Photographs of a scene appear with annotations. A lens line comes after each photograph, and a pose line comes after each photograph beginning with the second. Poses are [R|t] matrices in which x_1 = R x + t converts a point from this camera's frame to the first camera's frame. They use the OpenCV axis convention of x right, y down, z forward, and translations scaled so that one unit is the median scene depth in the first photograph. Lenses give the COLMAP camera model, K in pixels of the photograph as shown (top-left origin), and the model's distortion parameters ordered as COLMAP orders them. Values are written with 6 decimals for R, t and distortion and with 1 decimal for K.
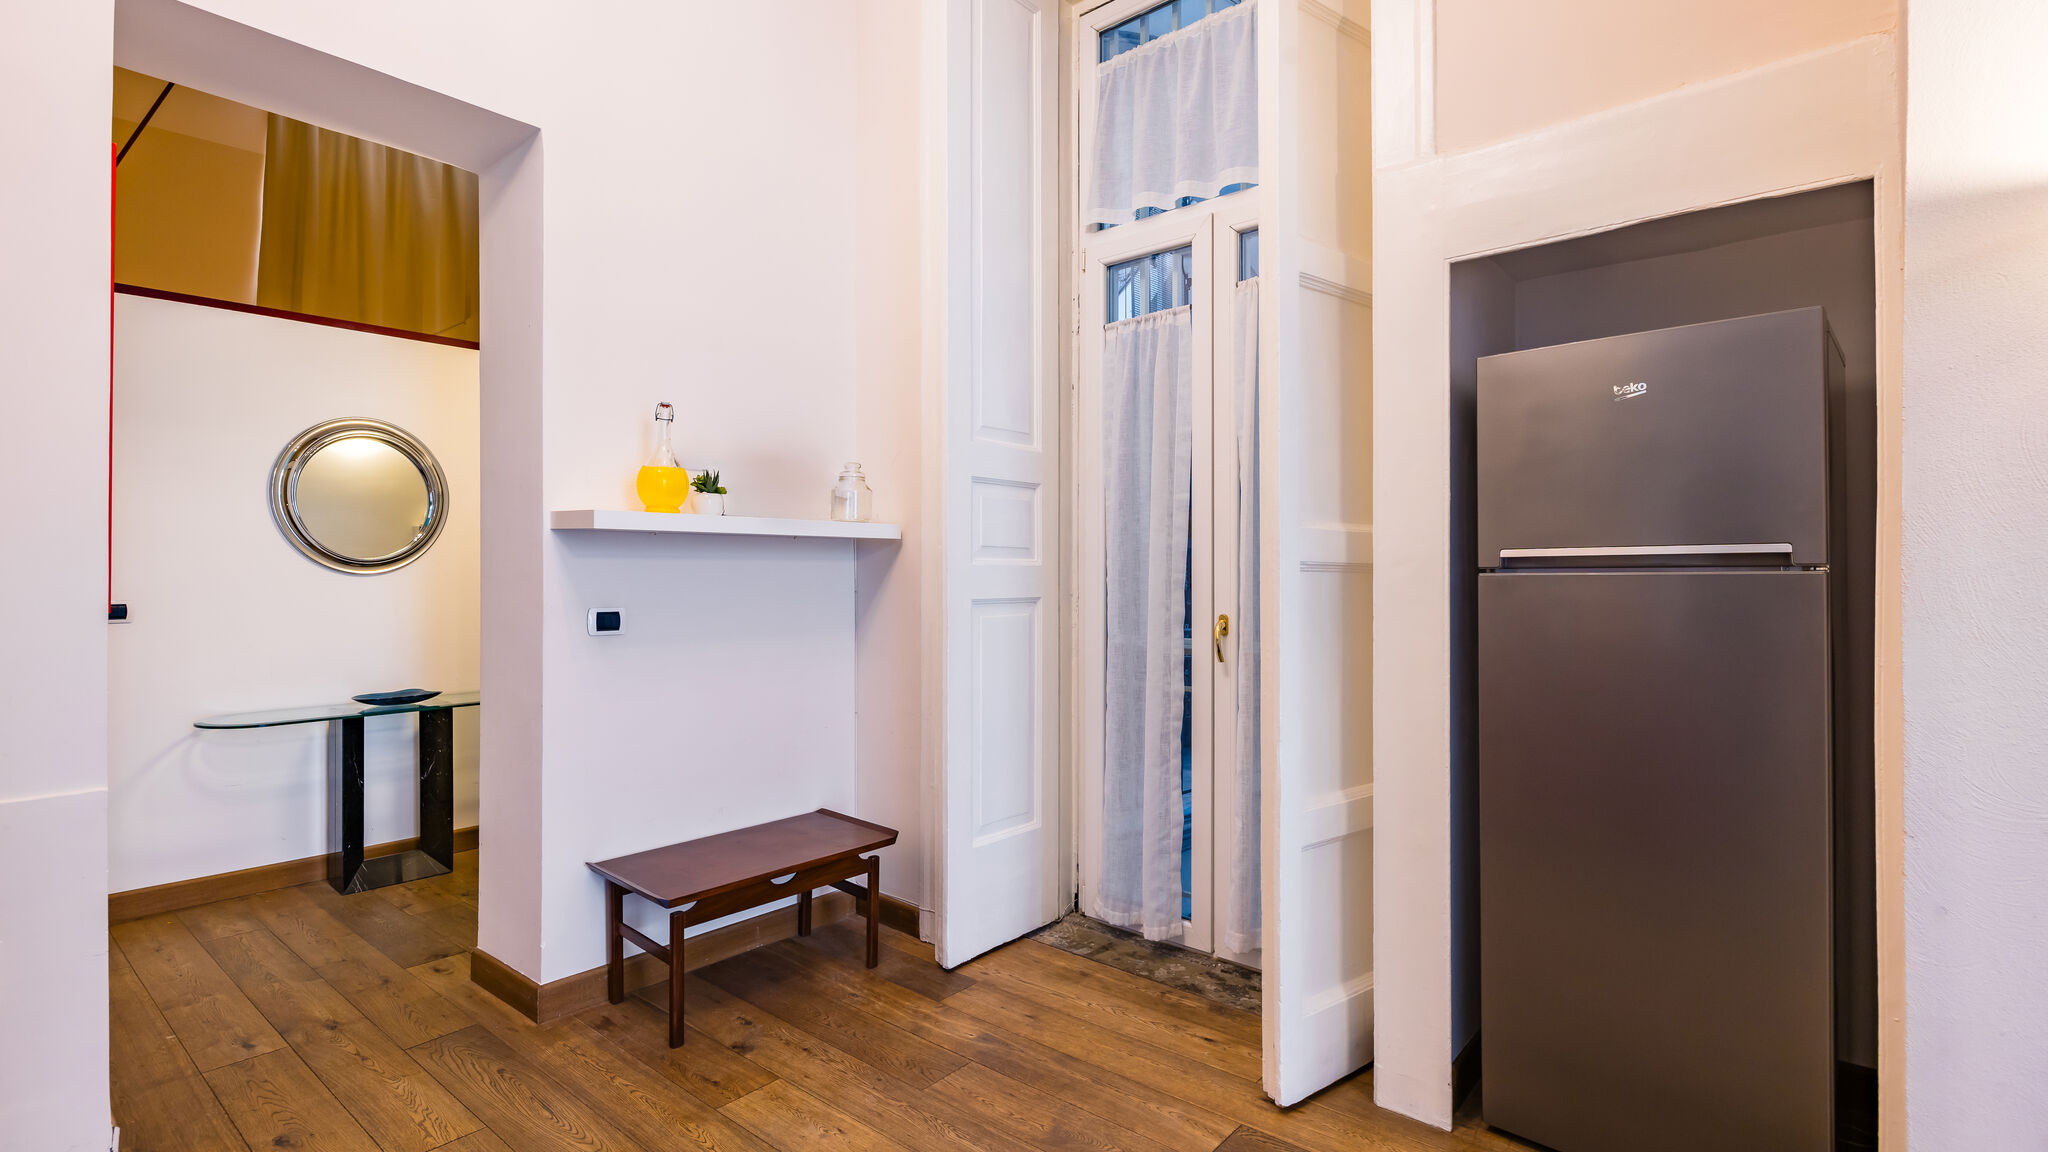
lens RADIAL K [[960.9, 0, 974.7], [0, 960.9, 571.5], [0, 0, 1]] dist [0.000351, 0.001760]
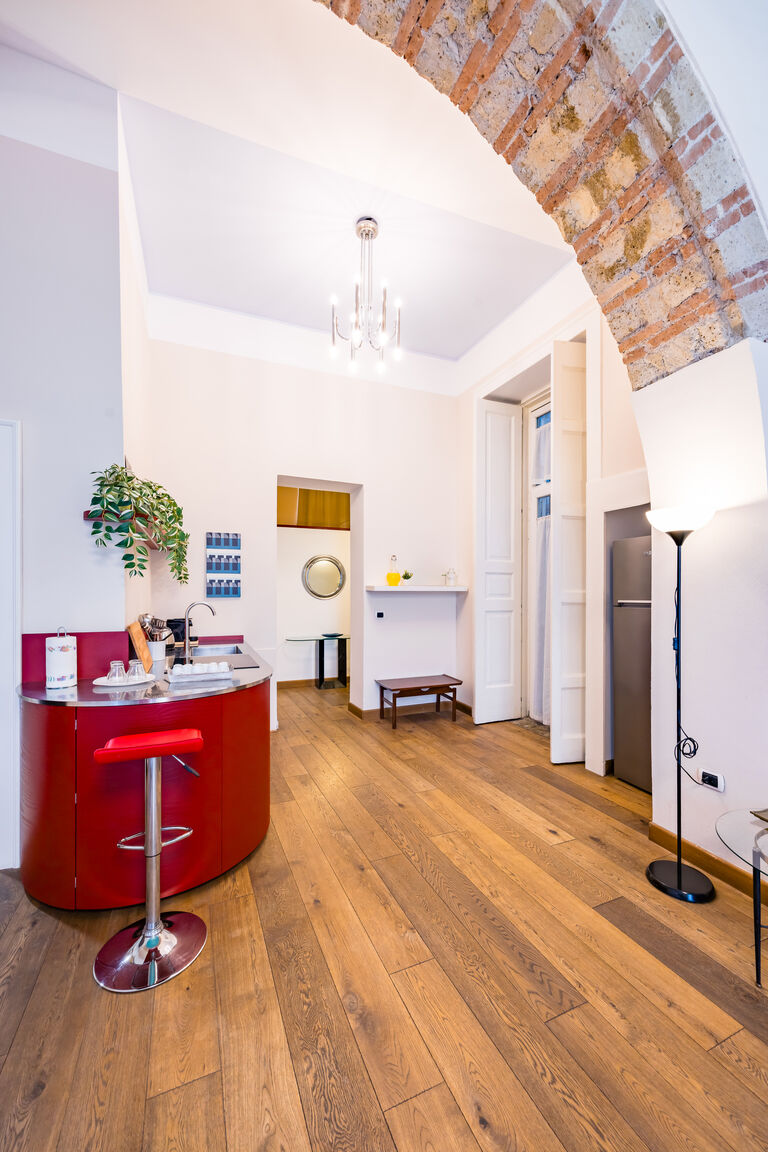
lens RADIAL K [[448.8, 0, 385.0], [0, 448.8, 594.2], [0, 0, 1]] dist [0.012754, -0.000639]
pose [[0.906350, 0.004736, -0.422502, 0.335263], [-0.002373, 0.999978, 0.006119, -0.034869], [0.422522, -0.004543, 0.906341, -0.509089]]
